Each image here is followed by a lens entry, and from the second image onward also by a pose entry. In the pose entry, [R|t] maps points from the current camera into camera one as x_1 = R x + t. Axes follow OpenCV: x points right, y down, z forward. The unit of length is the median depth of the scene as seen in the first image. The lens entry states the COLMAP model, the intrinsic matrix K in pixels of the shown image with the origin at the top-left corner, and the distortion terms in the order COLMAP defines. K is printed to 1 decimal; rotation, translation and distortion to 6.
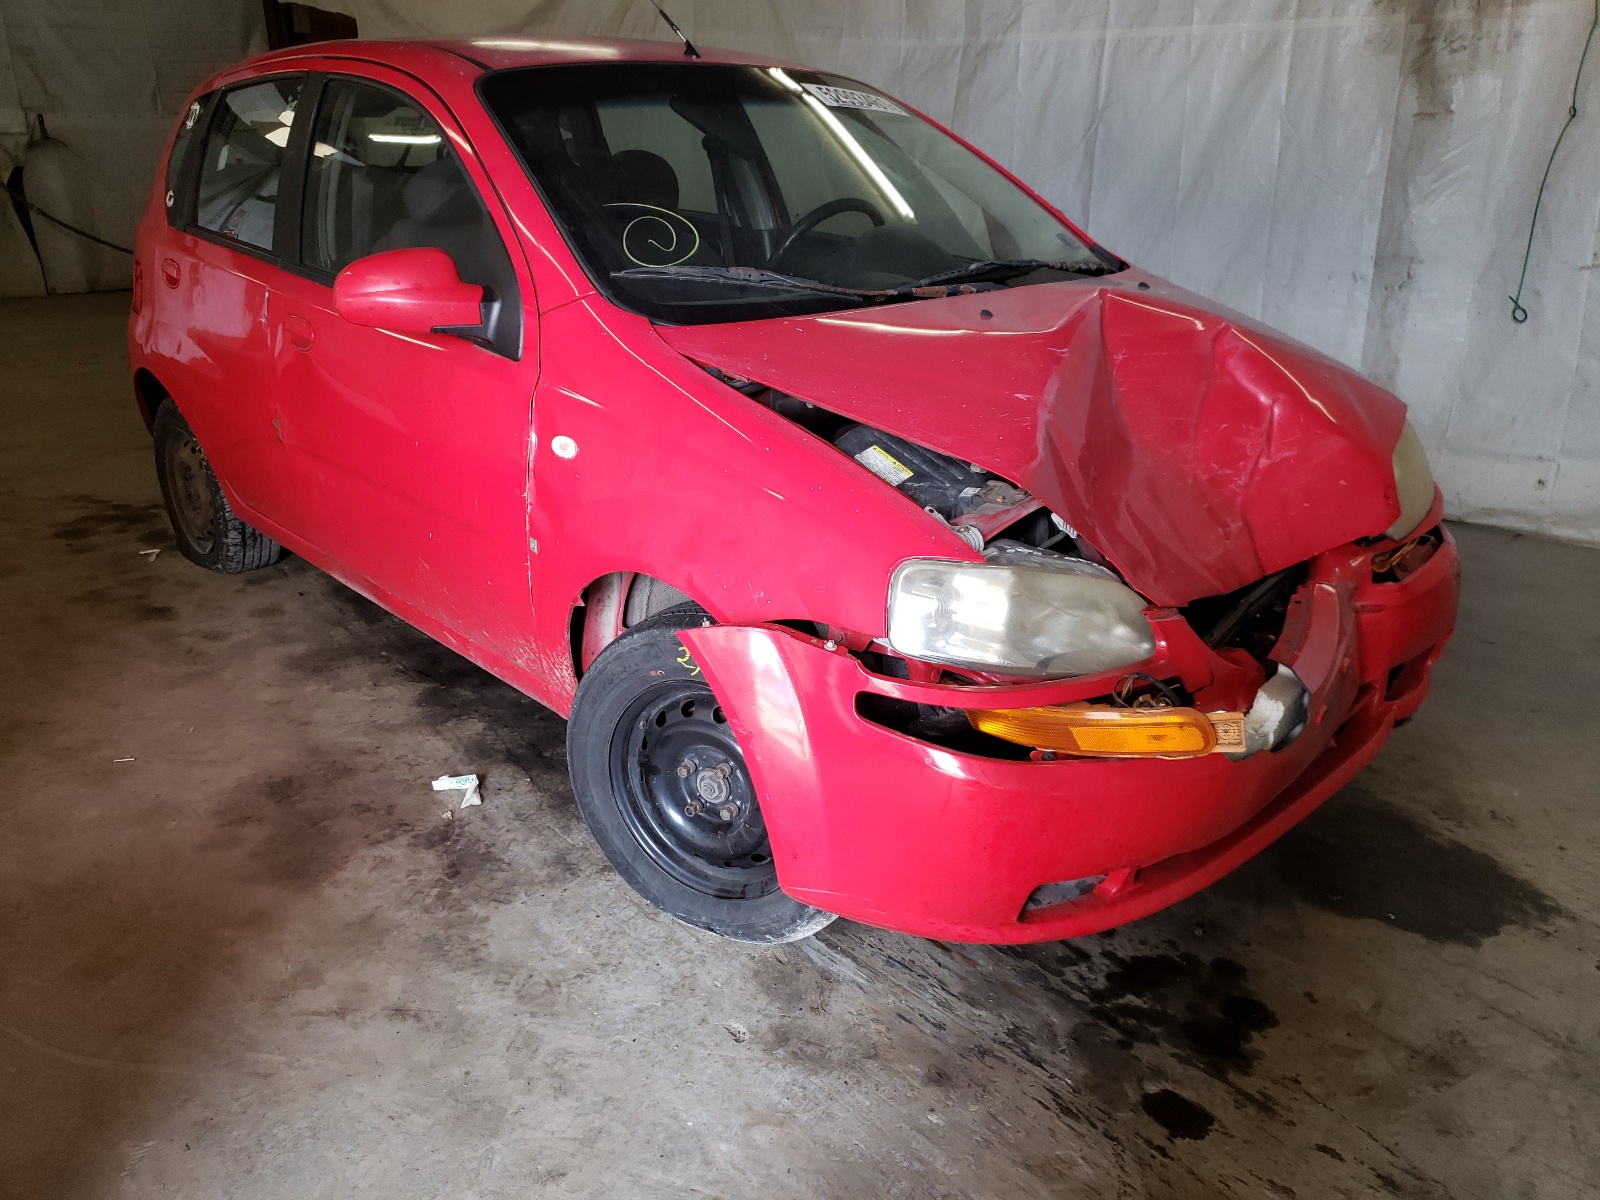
lens RADIAL K [[1210.5, 0, 796.7], [0, 1210.5, 617.1], [0, 0, 1]] dist [0.040137, -0.017468]
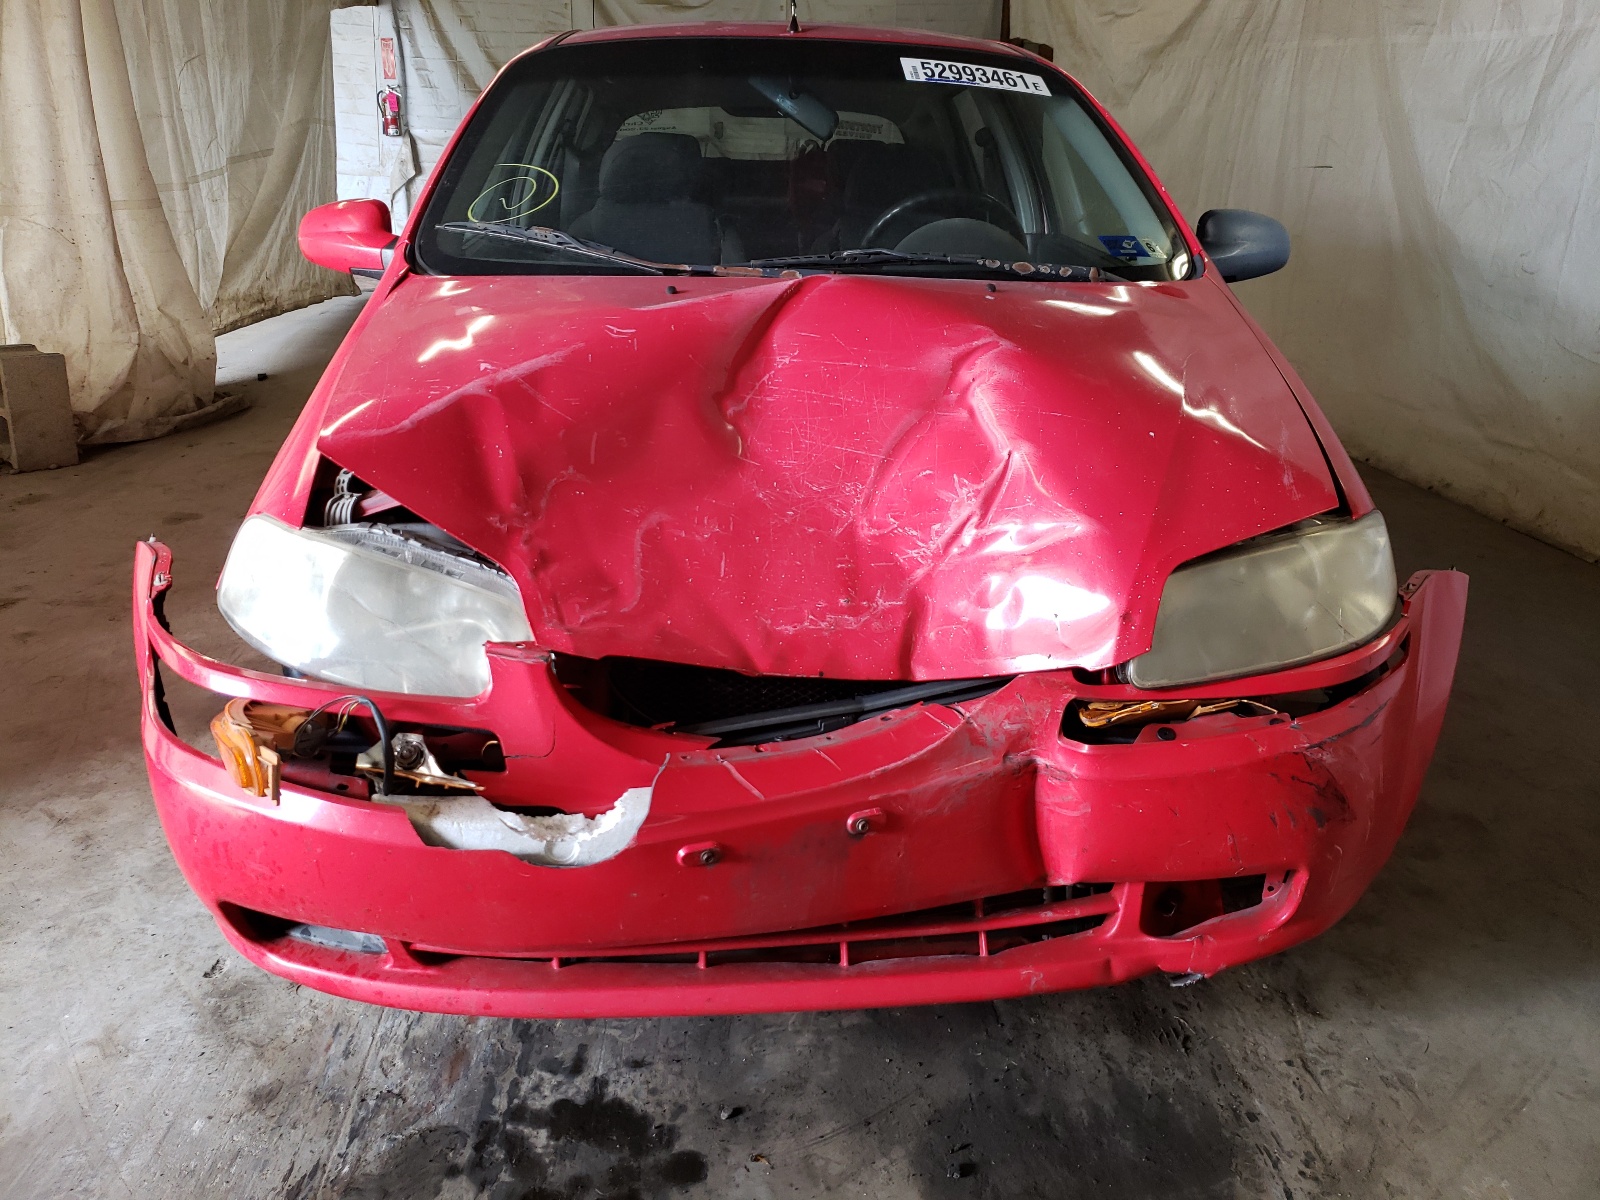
lens RADIAL K [[1210.5, 0, 799.8], [0, 1210.5, 586.1], [0, 0, 1]] dist [0.040137, -0.017468]
pose [[0.790457, 0.218466, -0.572233, 0.722878], [-0.247674, 0.968450, 0.027606, -0.091358], [0.560210, 0.119906, 0.819627, 0.362514]]
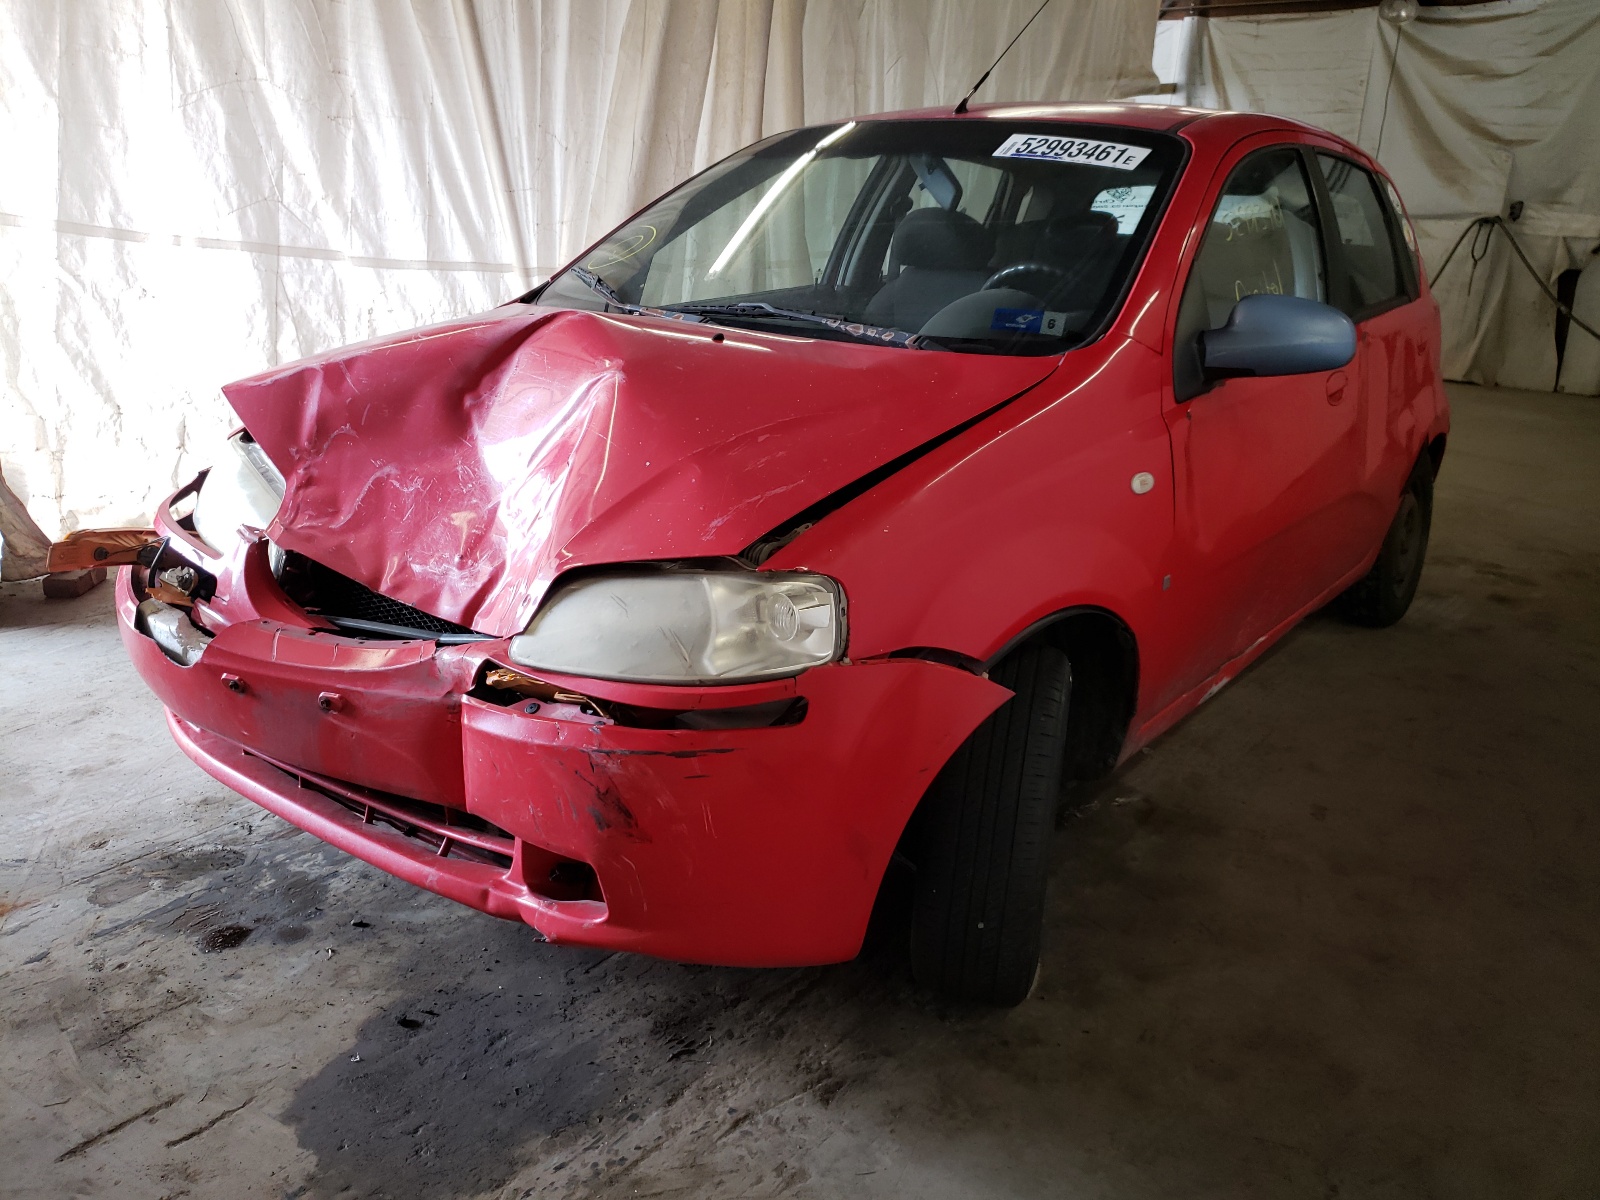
lens RADIAL K [[1210.5, 0, 799.4], [0, 1210.5, 593.2], [0, 0, 1]] dist [0.040137, -0.017468]
pose [[0.196172, 0.305437, -0.931786, 1.241206], [-0.405988, 0.890276, 0.206356, -0.335036], [0.892575, 0.337813, 0.298651, 0.921311]]
